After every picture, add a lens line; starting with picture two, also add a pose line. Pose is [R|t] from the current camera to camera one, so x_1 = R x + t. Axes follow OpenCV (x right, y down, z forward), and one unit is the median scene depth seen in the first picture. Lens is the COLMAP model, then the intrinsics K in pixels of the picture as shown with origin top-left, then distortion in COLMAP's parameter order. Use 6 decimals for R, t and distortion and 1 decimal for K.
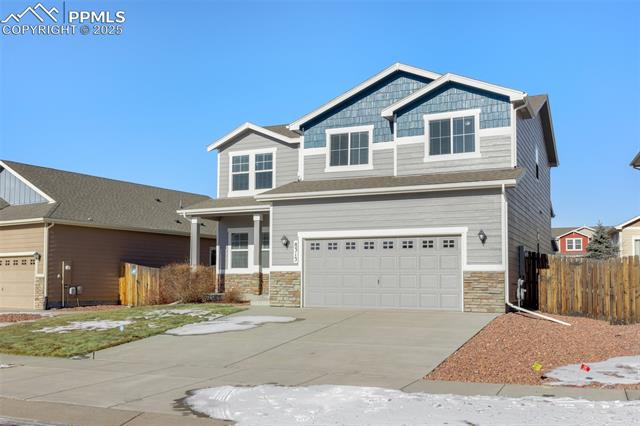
lens RADIAL K [[633.7, 0, 320.0], [0, 633.7, 213.0], [0, 0, 1]] dist [-0.008316, -0.002424]
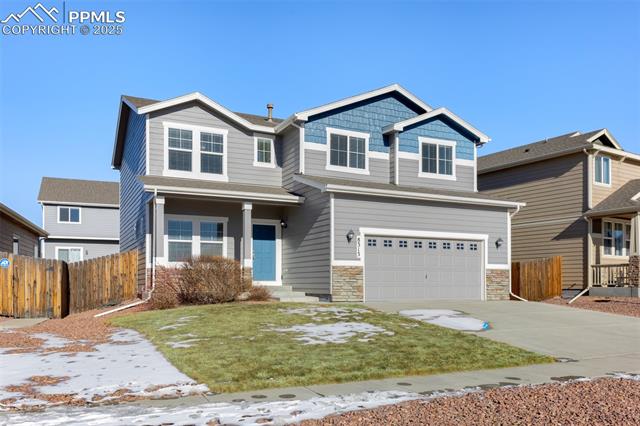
lens RADIAL K [[641.3, 0, 320.0], [0, 641.3, 213.0], [0, 0, 1]] dist [-0.010852, -0.001491]
pose [[0.583090, 0.093347, 0.807027, -0.893943], [-0.080503, 0.995127, -0.056939, 0.069480], [-0.808409, -0.031767, 0.587763, 0.443546]]
